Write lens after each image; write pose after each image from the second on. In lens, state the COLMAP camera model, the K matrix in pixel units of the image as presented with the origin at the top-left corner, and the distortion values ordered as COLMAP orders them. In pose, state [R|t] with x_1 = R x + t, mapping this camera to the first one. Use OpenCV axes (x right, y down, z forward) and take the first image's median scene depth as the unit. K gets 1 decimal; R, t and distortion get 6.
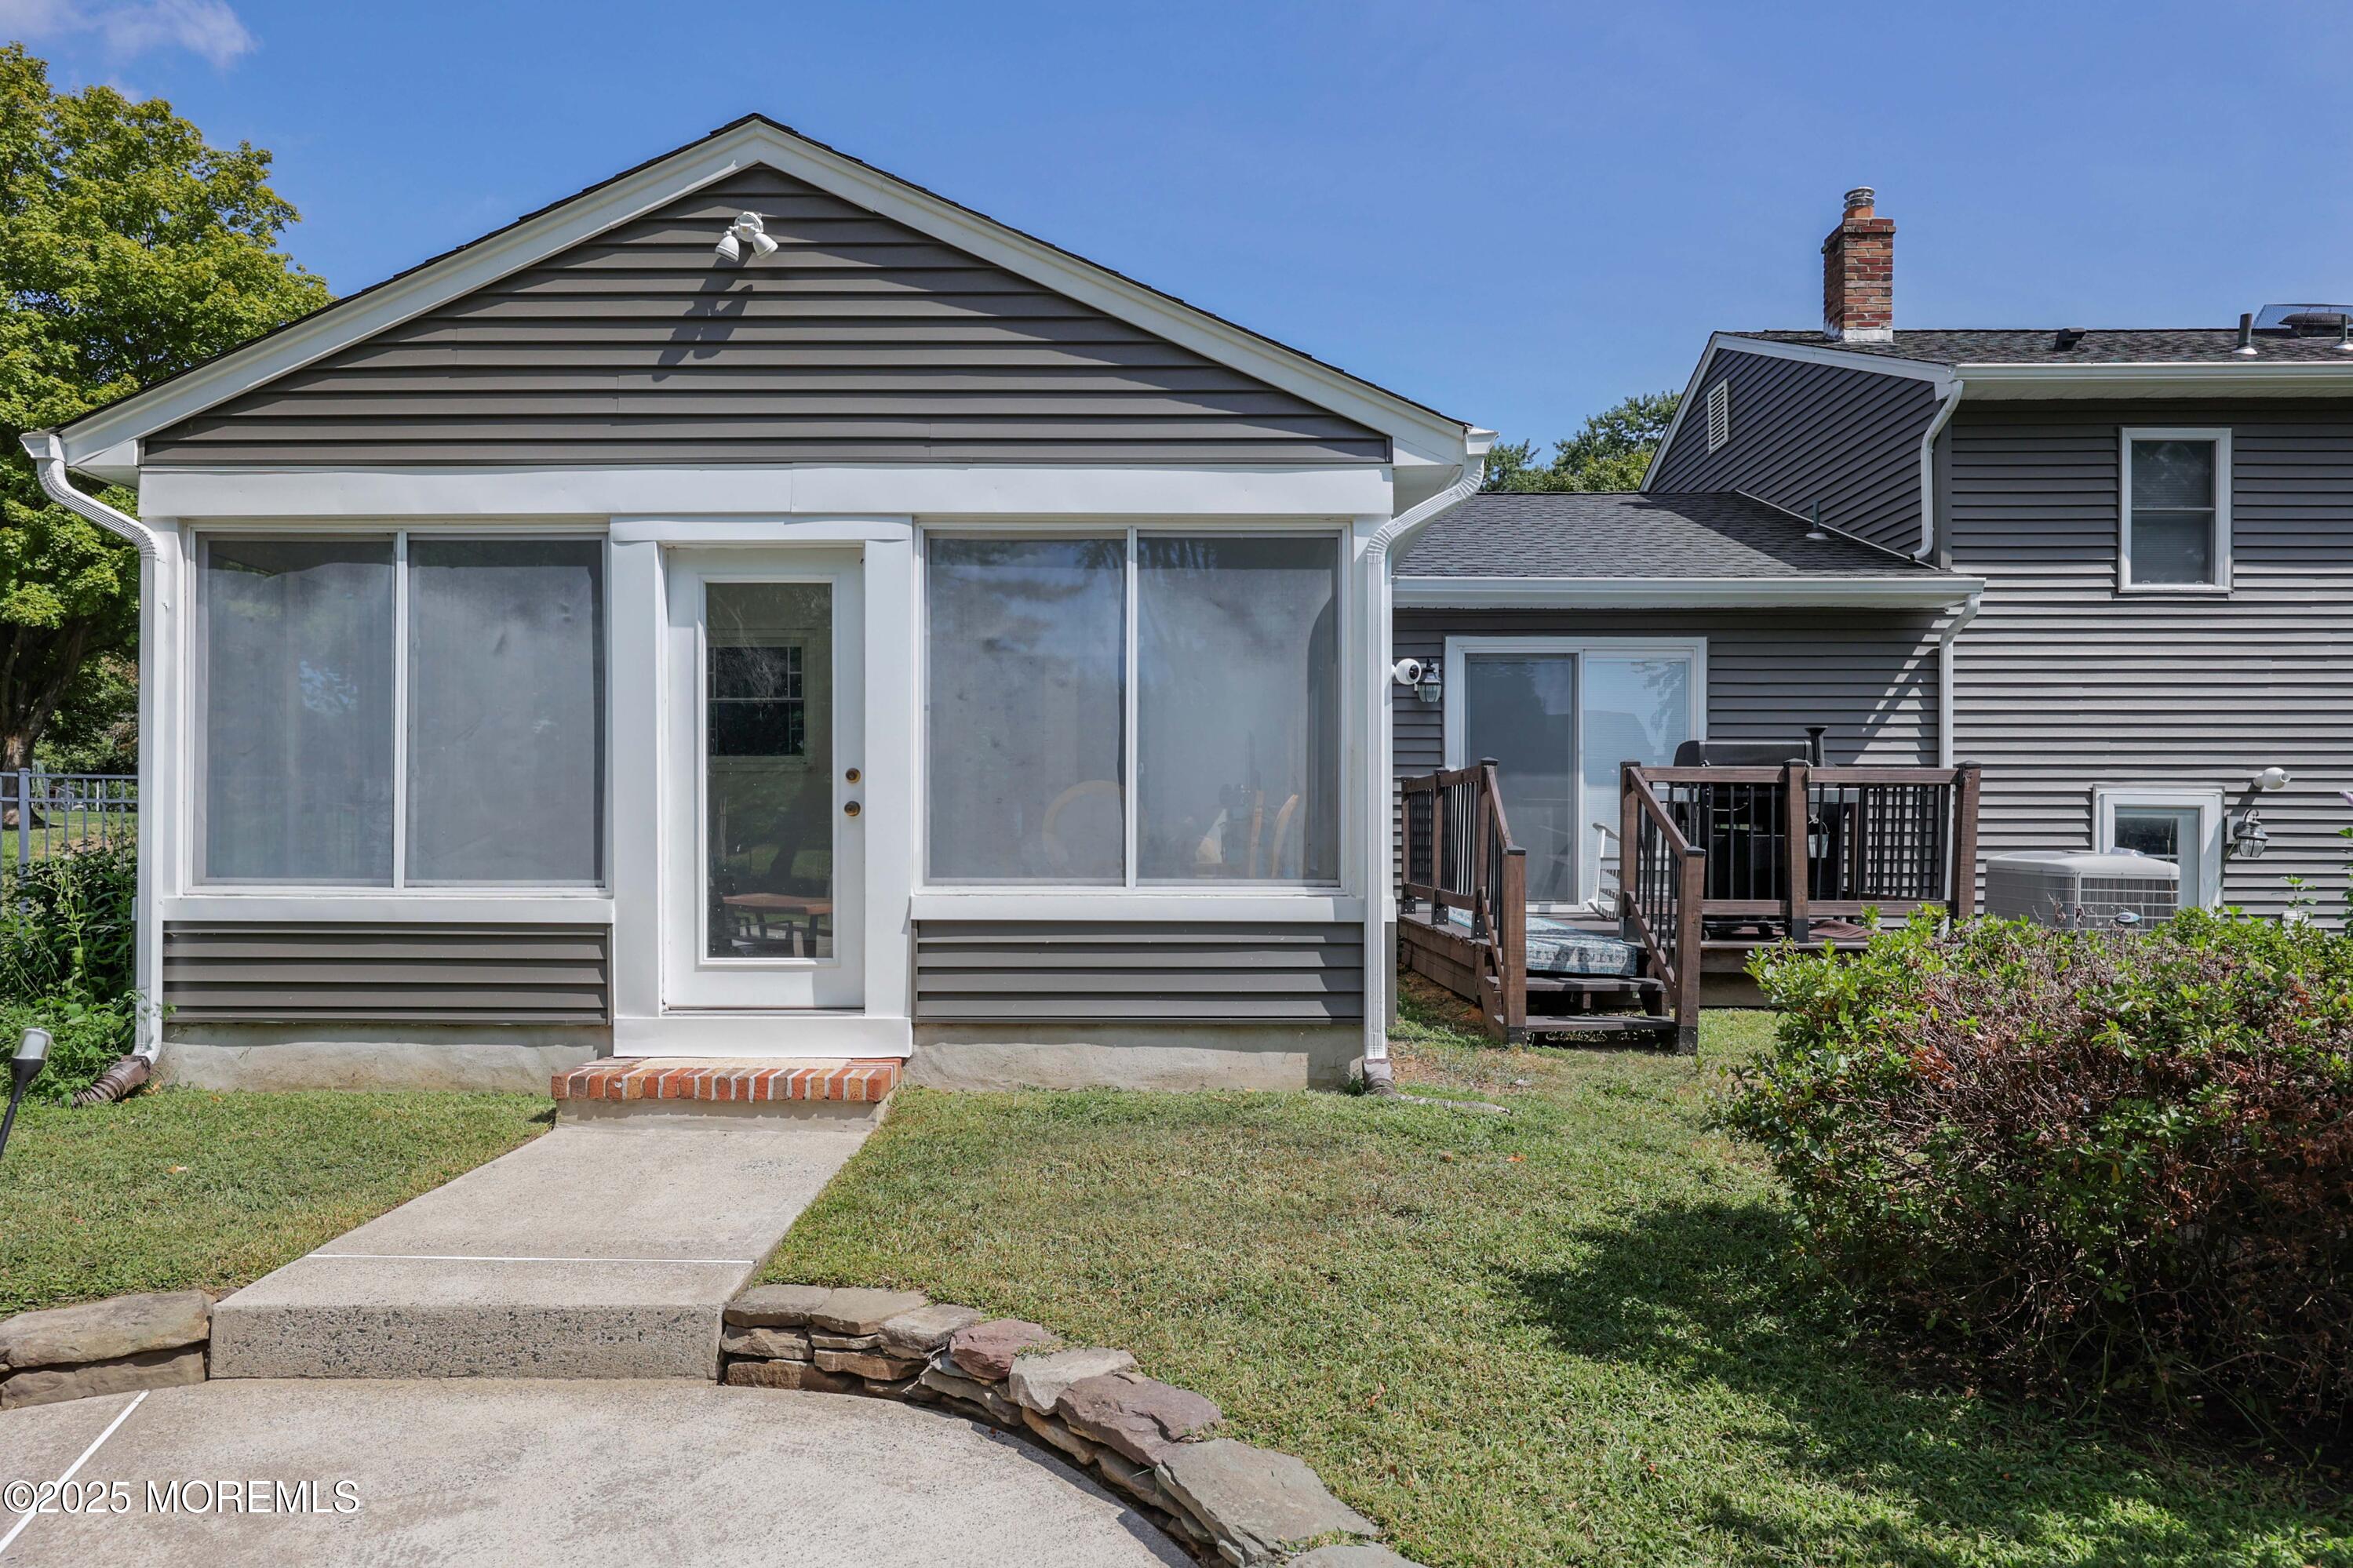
lens RADIAL K [[1359.1, 0, 1150.3], [0, 1359.1, 844.4], [0, 0, 1]] dist [0.009767, -0.007118]
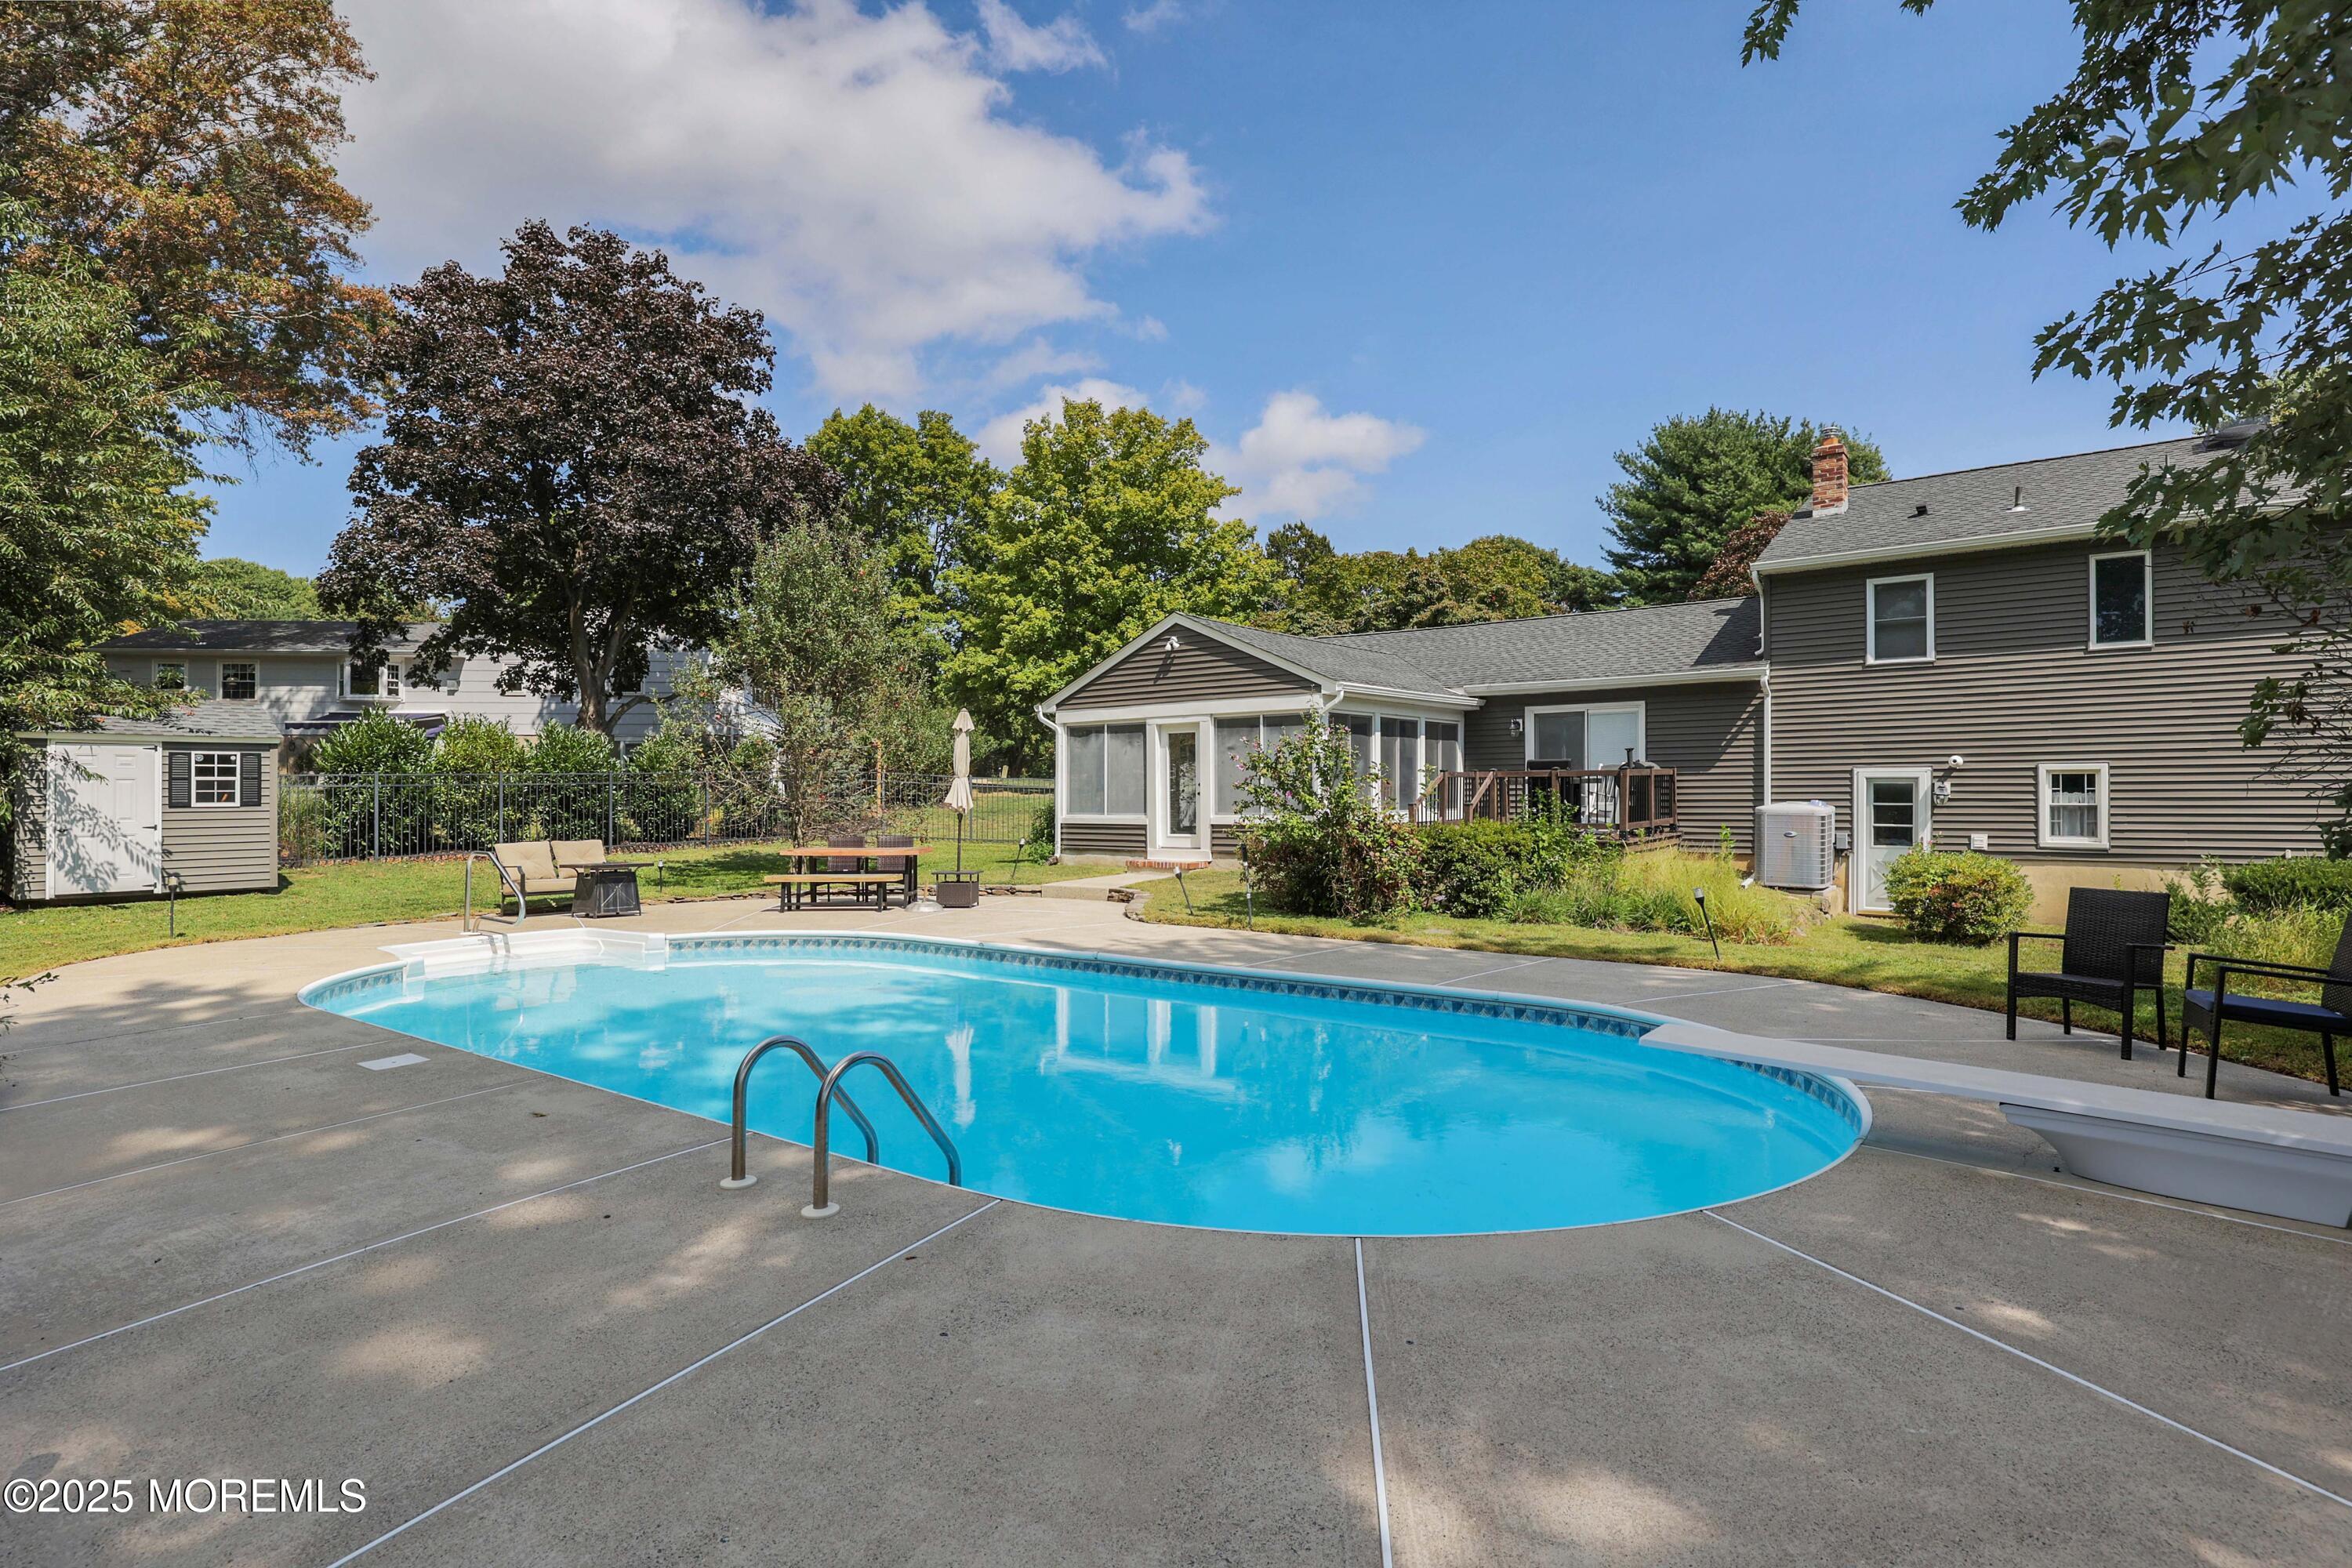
lens RADIAL K [[1200.9, 0, 1183.8], [0, 1200.9, 775.0], [0, 0, 1]] dist [-0.001840, 0.004730]
pose [[0.797552, -0.017822, -0.602986, 1.702615], [0.008629, 0.999798, -0.018137, -0.018849], [0.603188, 0.009262, 0.797545, -1.610189]]
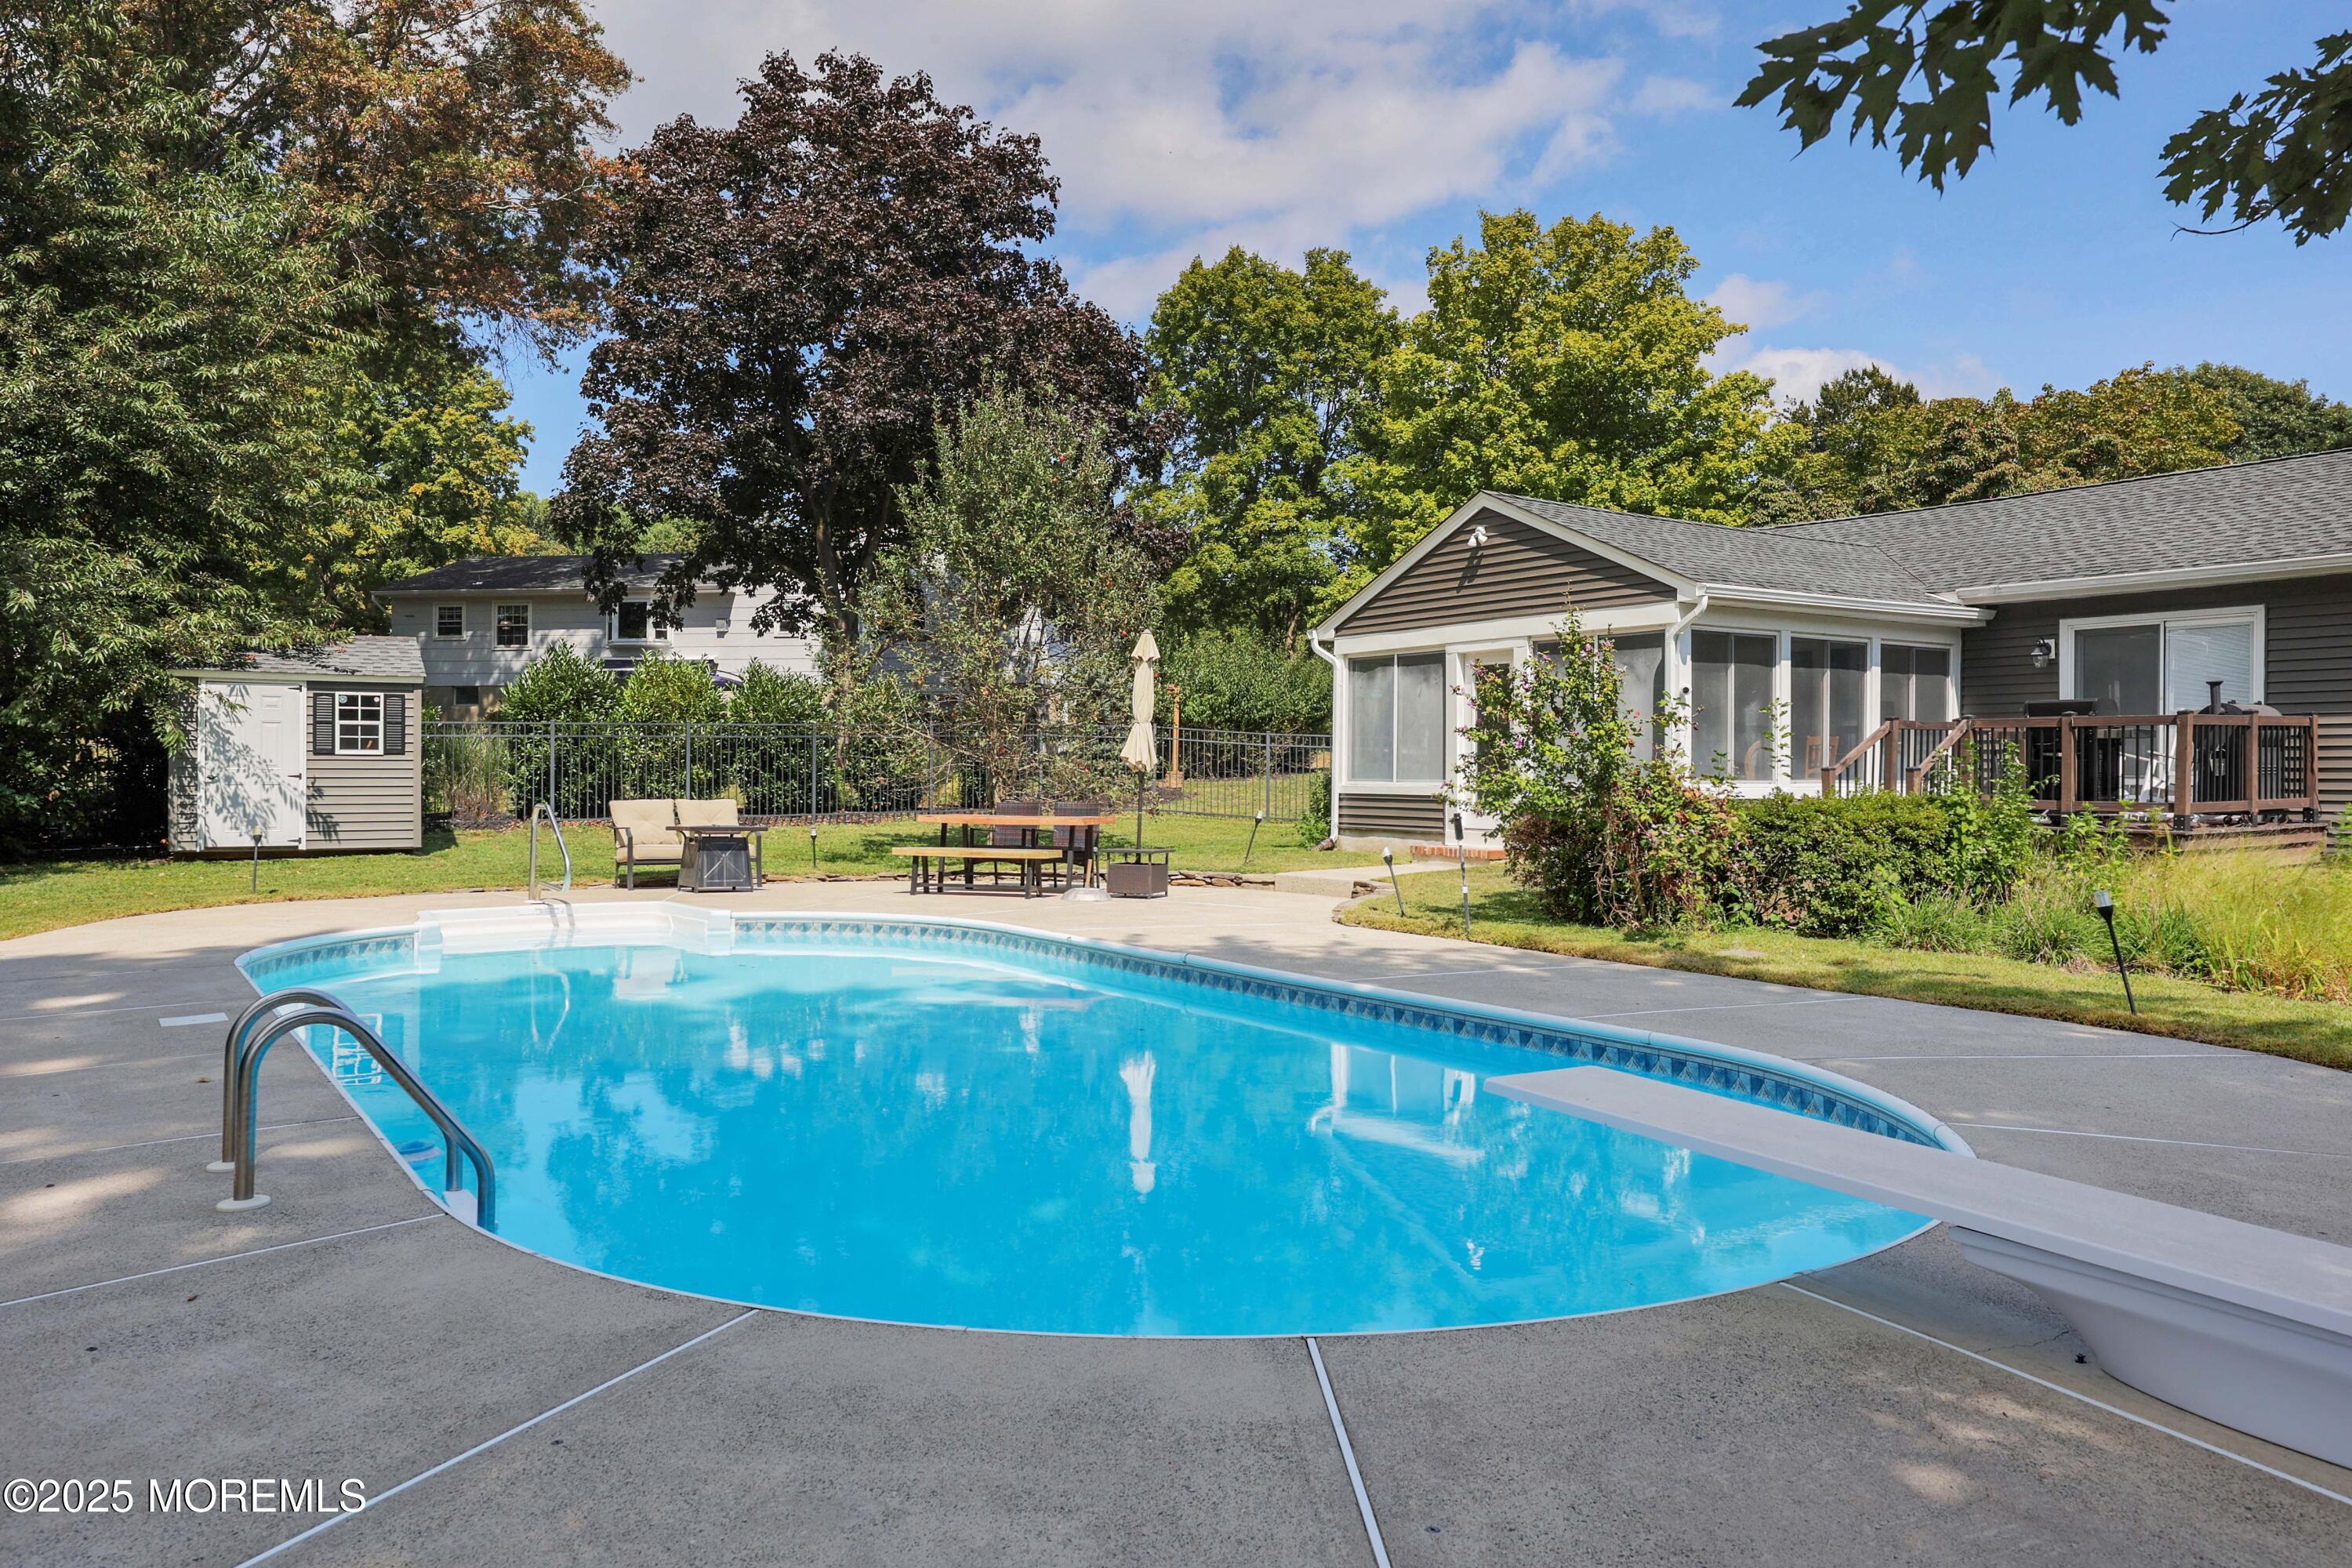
lens RADIAL K [[1642.0, 0, 1186.5], [0, 1642.0, 767.5], [0, 0, 1]] dist [-0.000499, 0.002313]
pose [[0.560249, -0.003132, -0.828318, 1.982428], [-0.004748, 0.999964, -0.006993, 0.026858], [0.828311, 0.007851, 0.560214, -1.225585]]
